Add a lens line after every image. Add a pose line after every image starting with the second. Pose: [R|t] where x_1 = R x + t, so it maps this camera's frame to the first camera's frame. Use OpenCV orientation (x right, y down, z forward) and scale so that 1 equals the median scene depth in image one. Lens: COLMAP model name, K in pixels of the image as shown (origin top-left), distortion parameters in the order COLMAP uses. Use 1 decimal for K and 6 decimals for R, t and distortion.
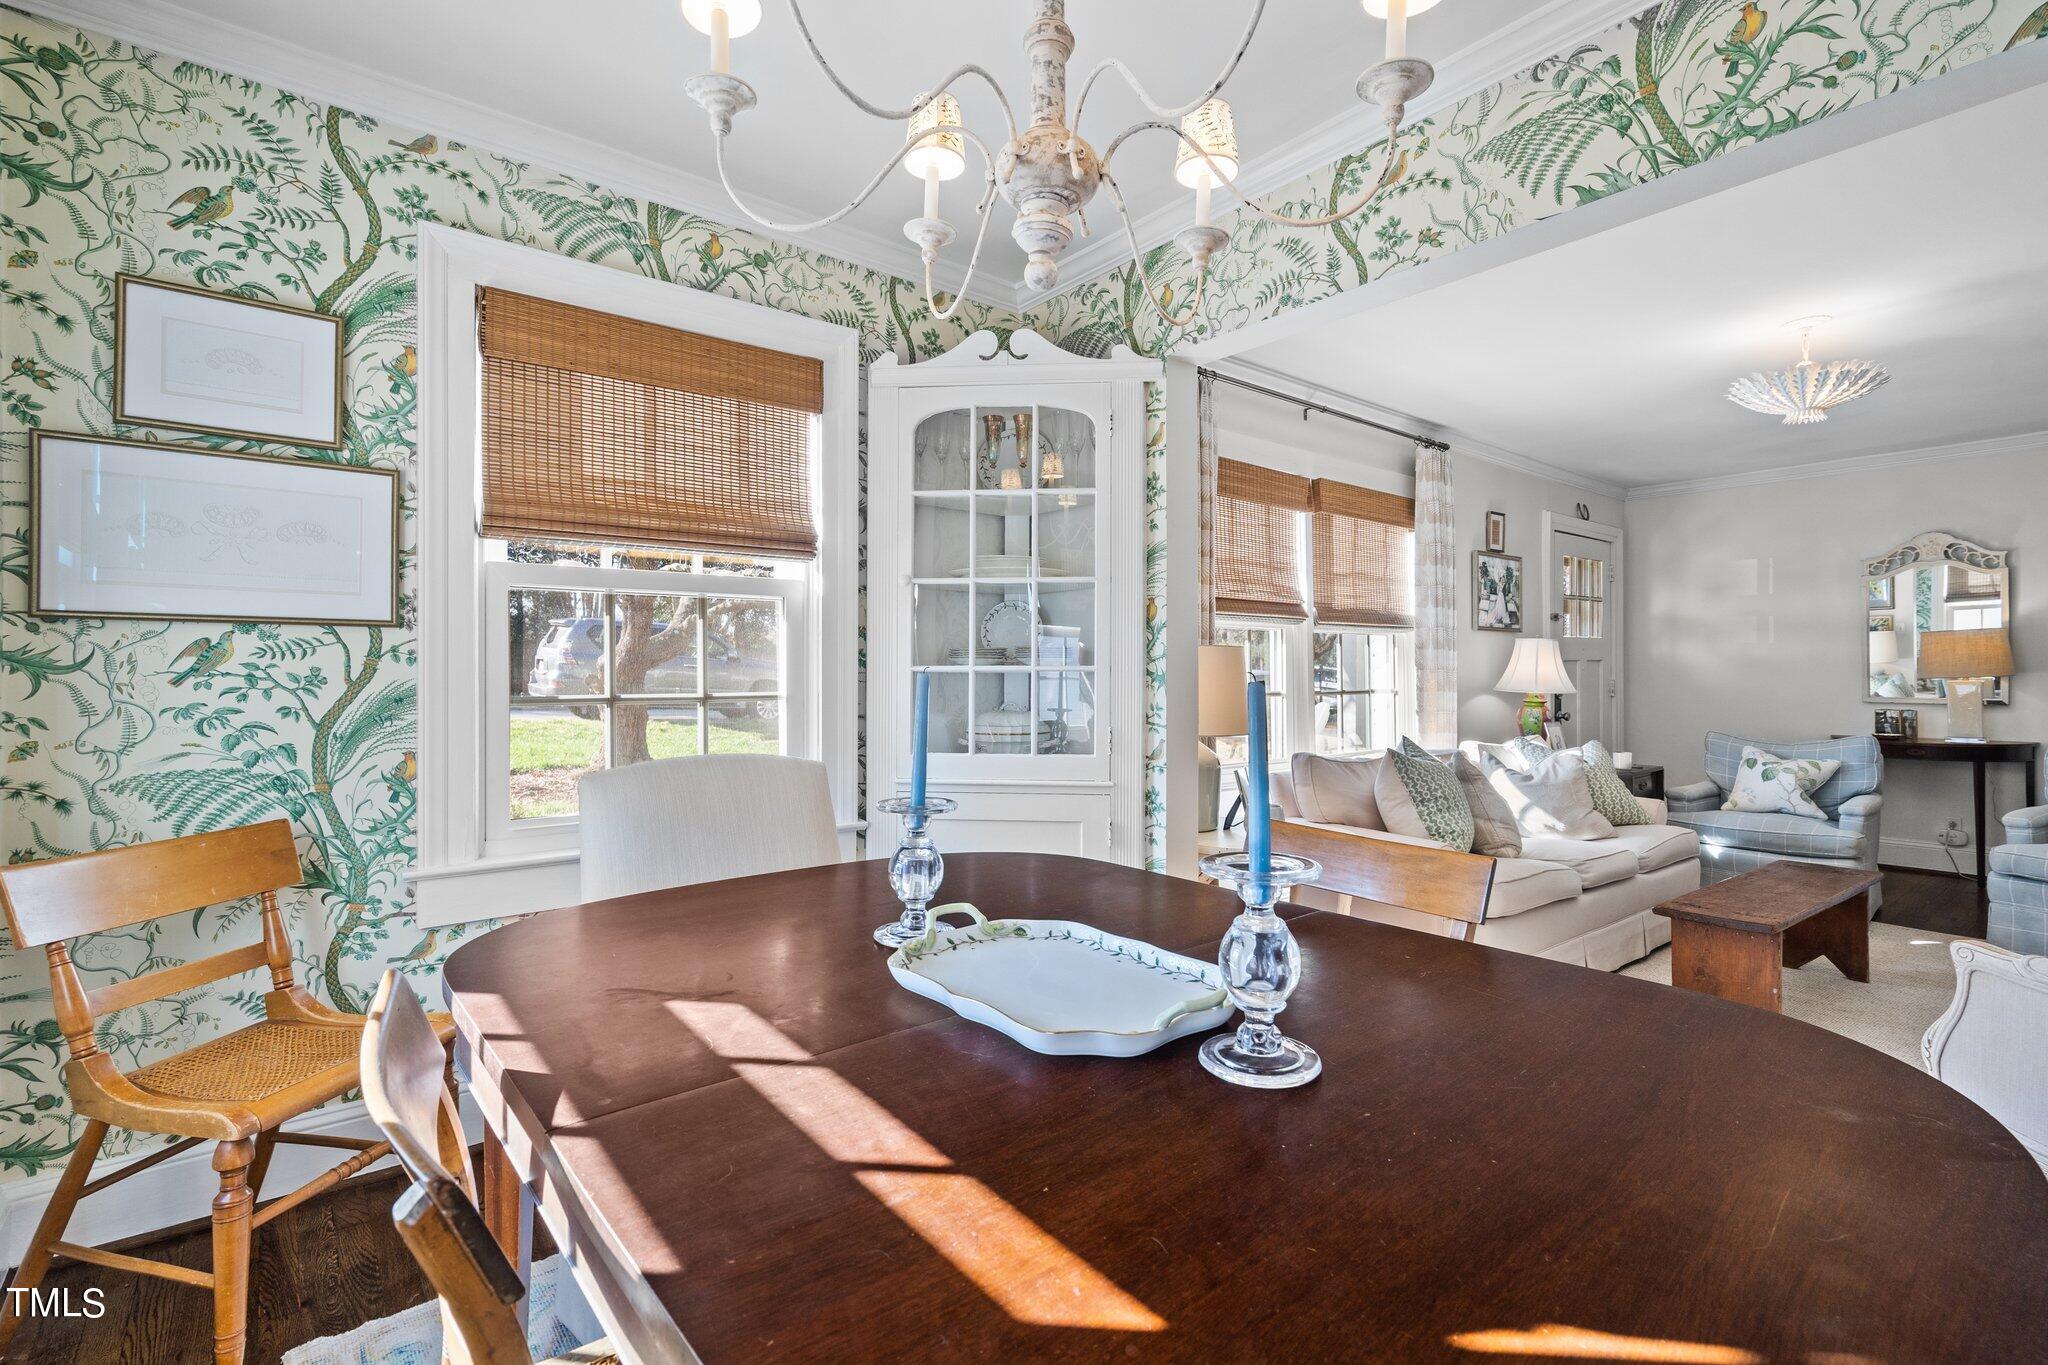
lens RADIAL K [[934.2, 0, 1011.6], [0, 934.2, 668.5], [0, 0, 1]] dist [-0.005777, 0.003273]
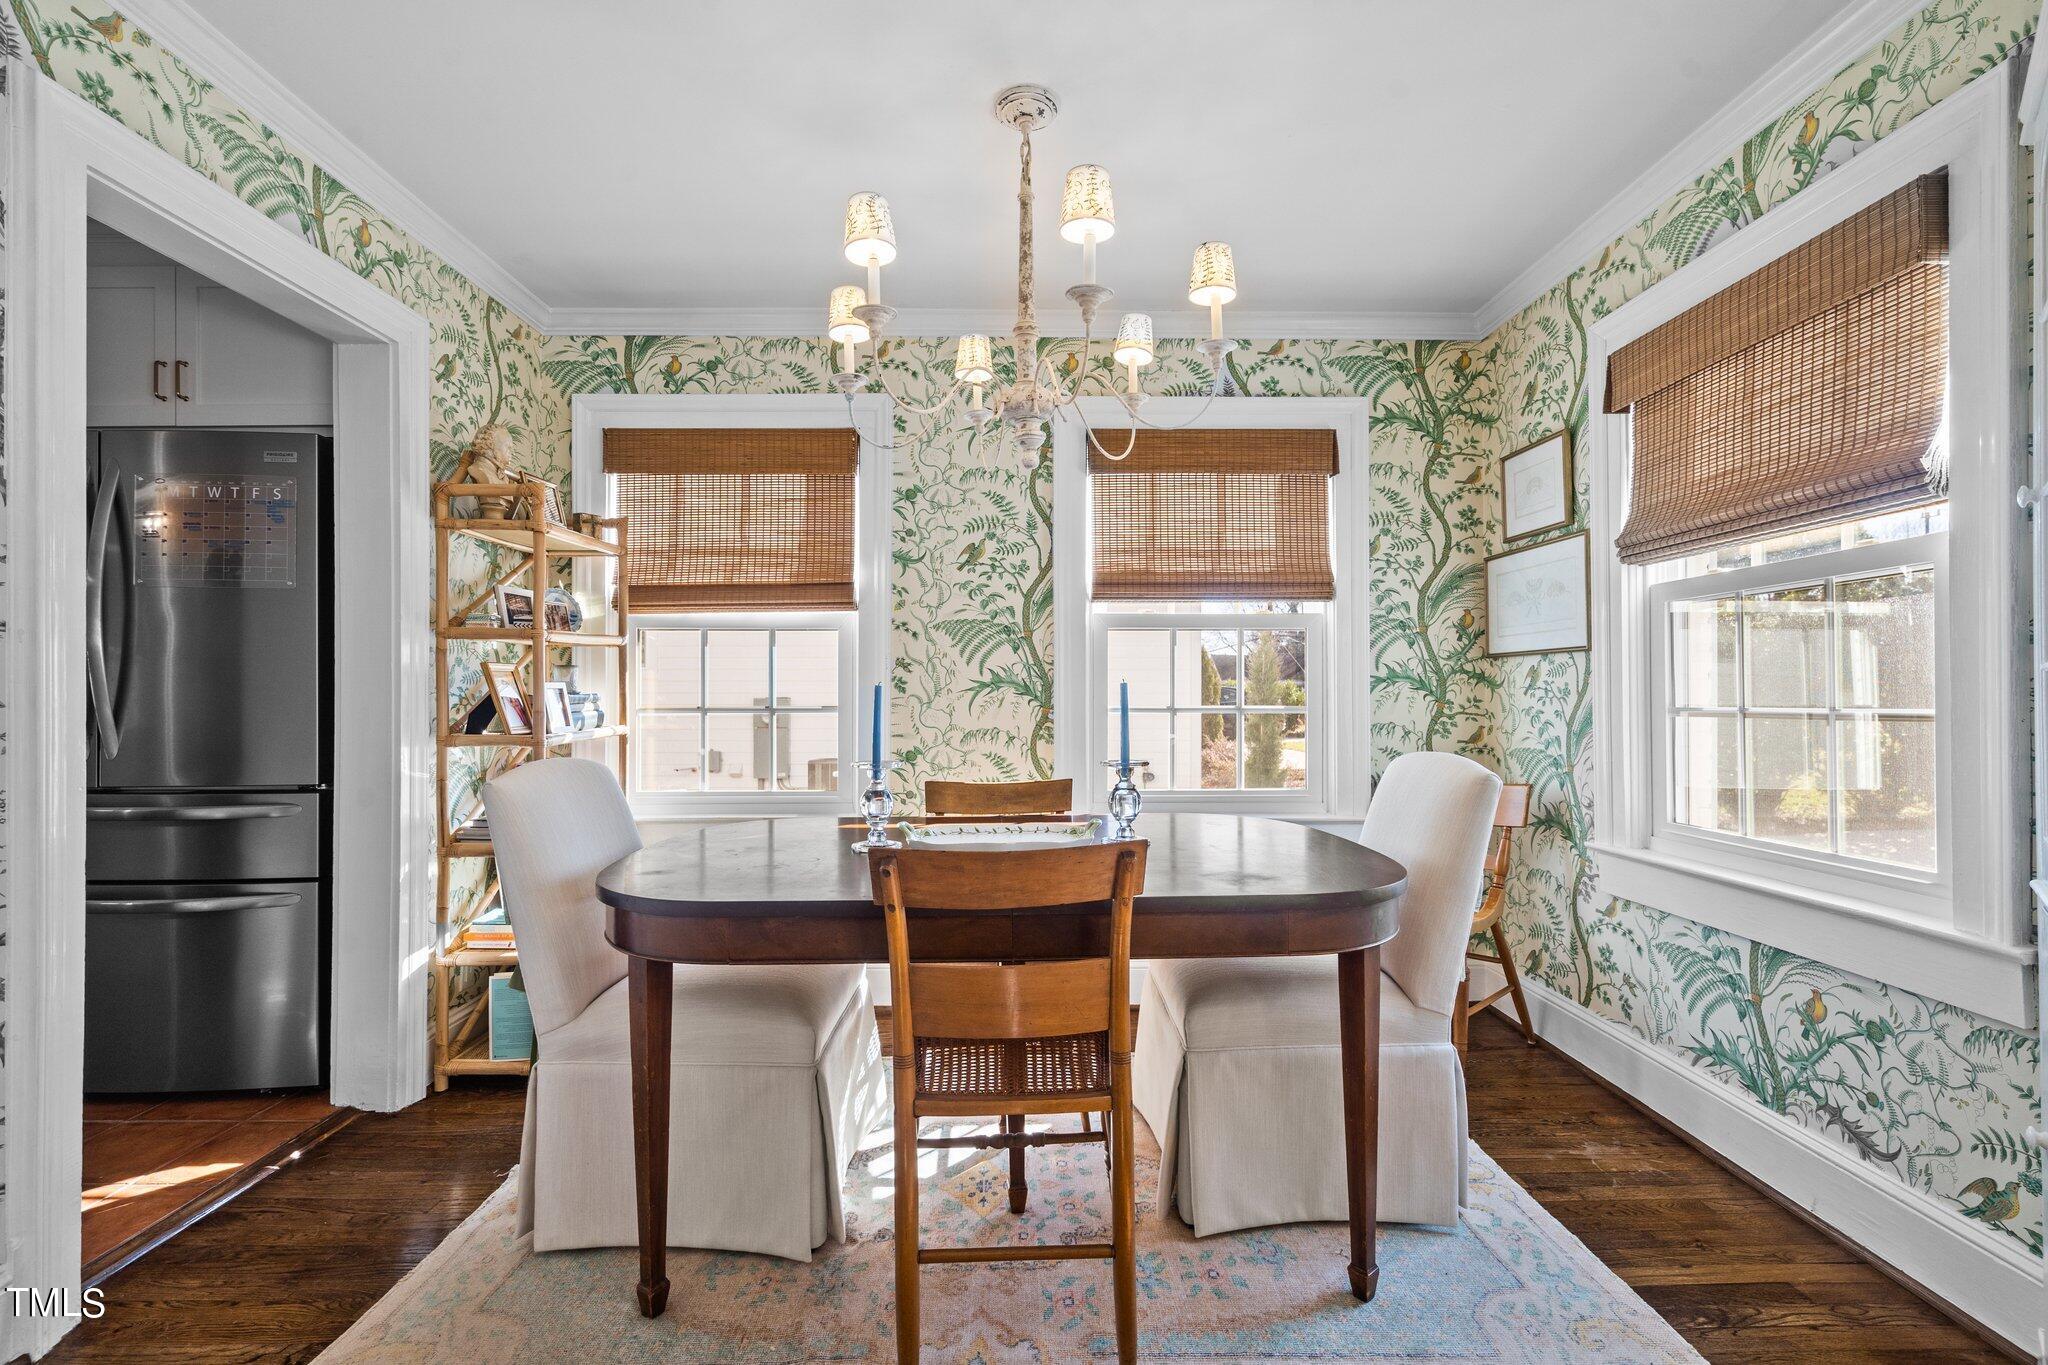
lens RADIAL K [[934.2, 0, 1027.9], [0, 934.2, 689.8], [0, 0, 1]] dist [-0.005777, 0.003273]
pose [[-0.599566, -0.011691, -0.800240, 0.682265], [-0.003816, 0.999924, -0.011749, 0.022970], [0.800316, -0.003991, -0.599565, 0.947082]]
